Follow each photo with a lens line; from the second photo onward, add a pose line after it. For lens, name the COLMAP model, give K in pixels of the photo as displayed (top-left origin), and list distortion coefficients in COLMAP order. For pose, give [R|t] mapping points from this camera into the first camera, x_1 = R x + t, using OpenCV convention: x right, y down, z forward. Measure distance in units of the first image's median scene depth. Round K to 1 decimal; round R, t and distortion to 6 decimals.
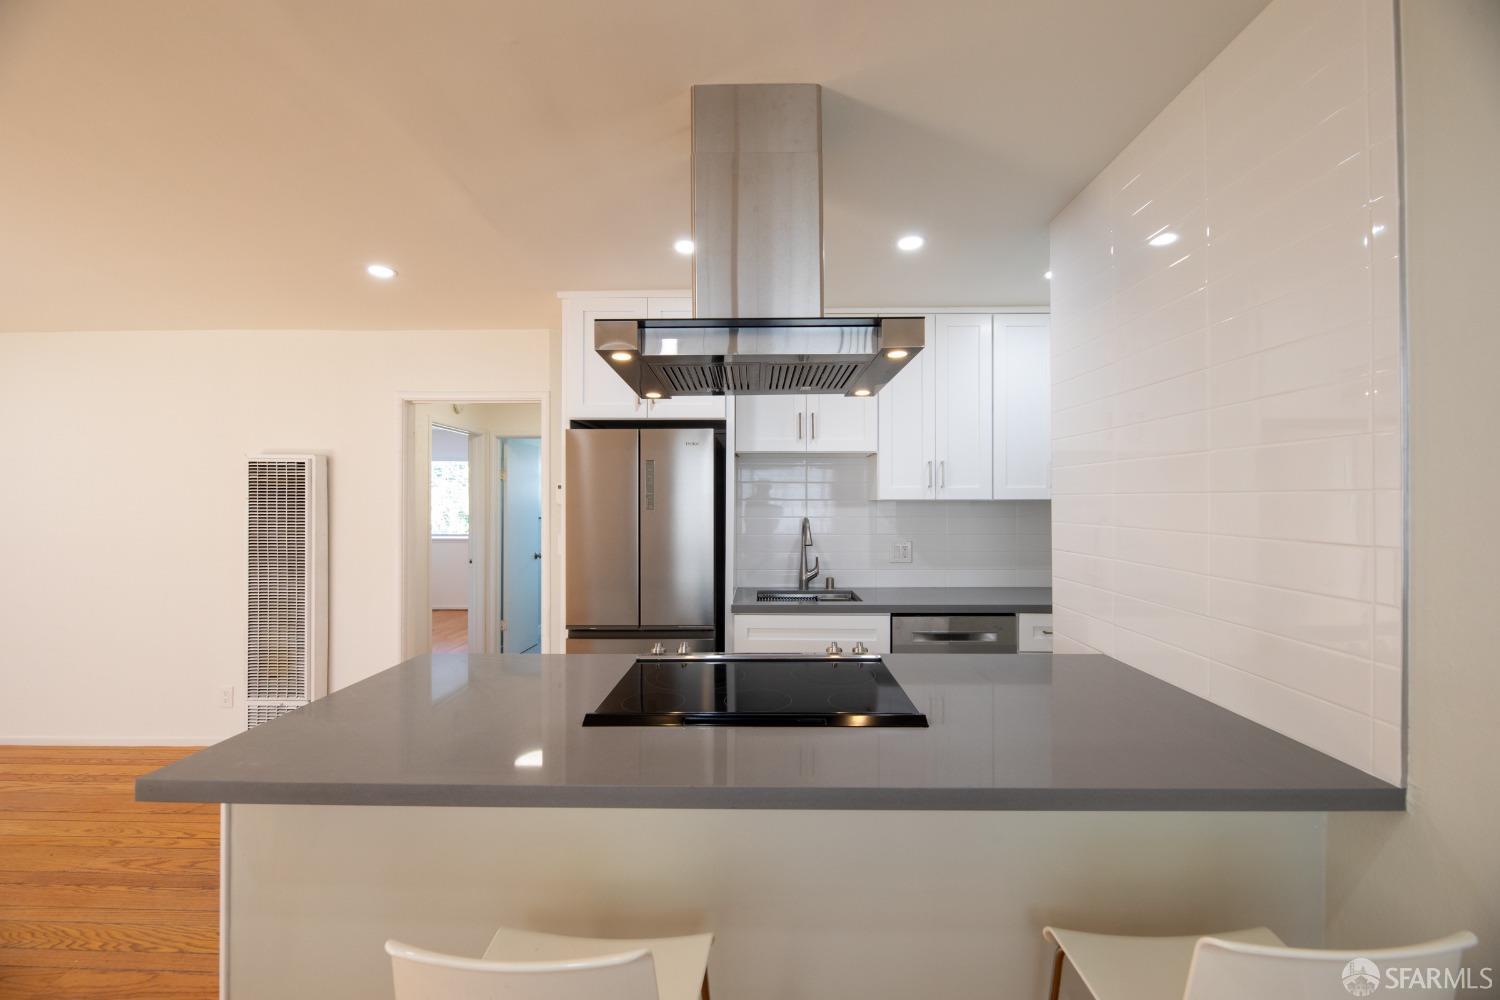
lens RADIAL K [[619.8, 0, 747.1], [0, 619.8, 504.9], [0, 0, 1]] dist [0.001835, -0.002303]
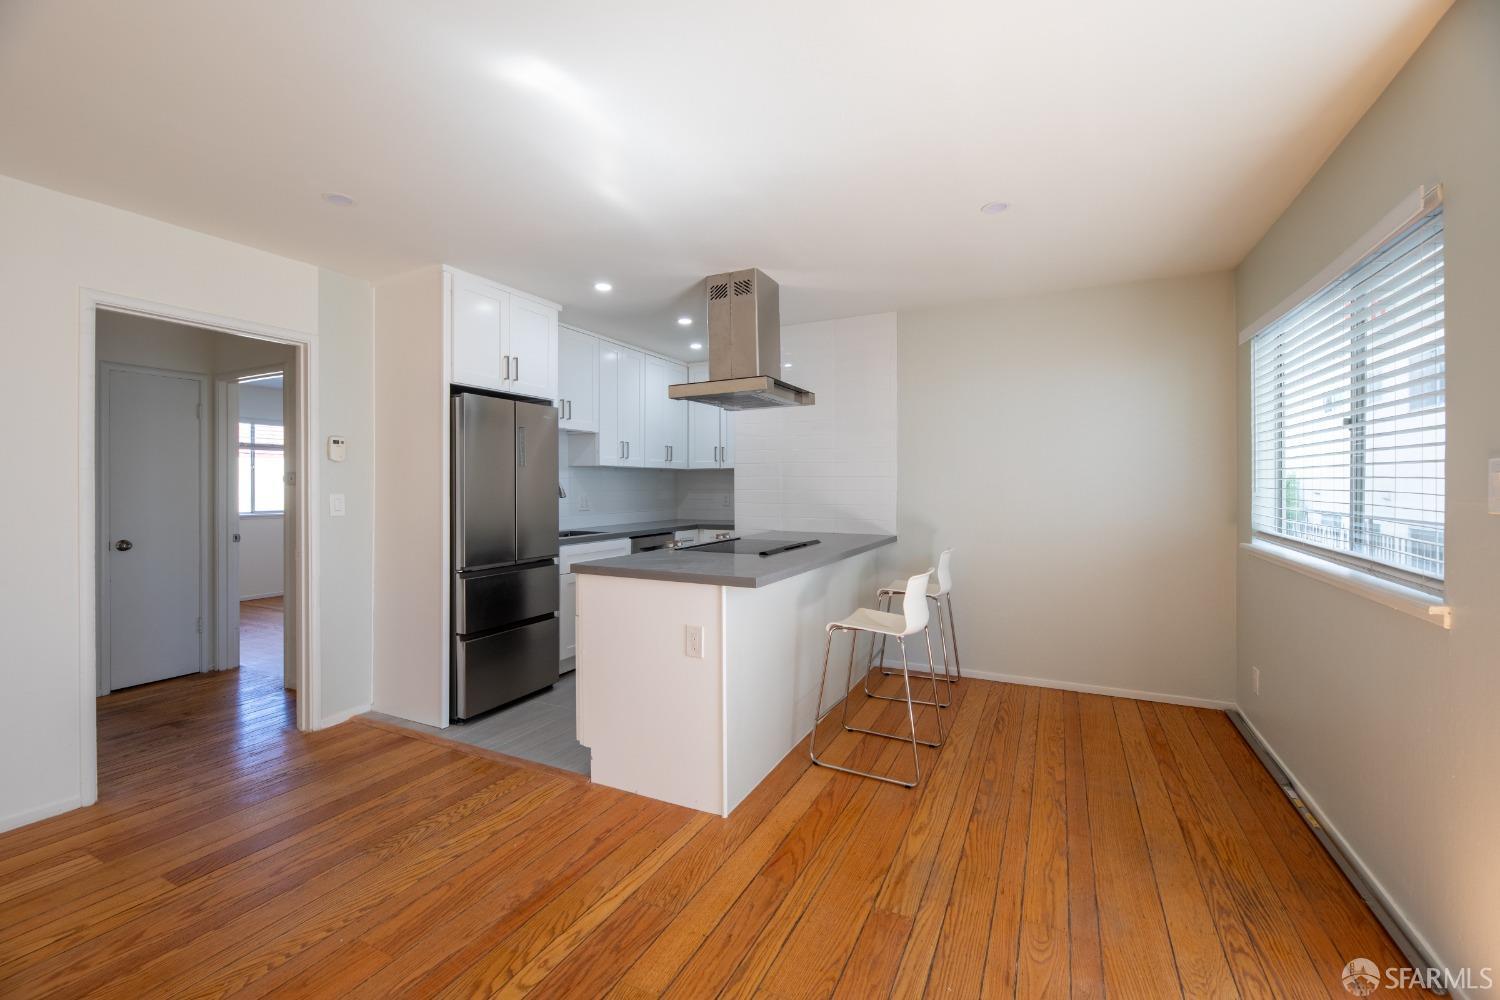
lens RADIAL K [[619.8, 0, 761.5], [0, 619.8, 489.7], [0, 0, 1]] dist [0.001835, -0.002303]
pose [[0.420030, -0.003771, 0.907502, -0.953975], [0.004089, 0.999989, 0.002262, 0.047062], [-0.907501, 0.002761, 0.420041, 0.033440]]
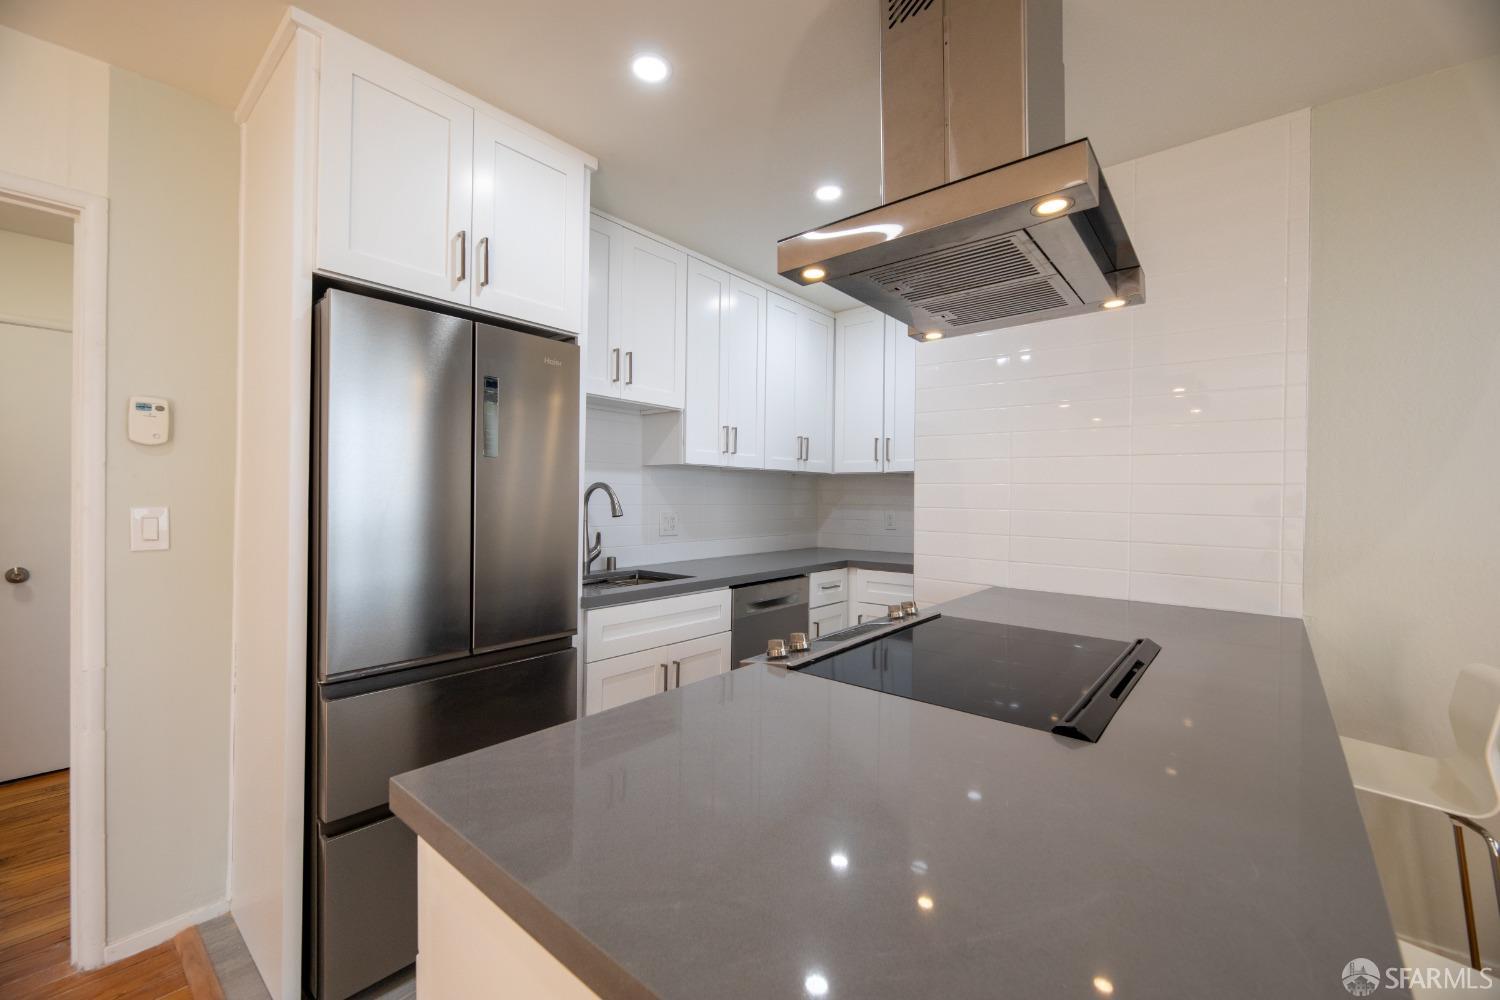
lens RADIAL K [[619.8, 0, 761.5], [0, 619.8, 501.9], [0, 0, 1]] dist [0.001835, -0.002303]
pose [[0.623146, 0.003002, 0.782100, -0.413025], [-0.009076, 0.999953, 0.003393, 0.042223], [-0.782053, -0.009212, 0.623144, 0.355827]]
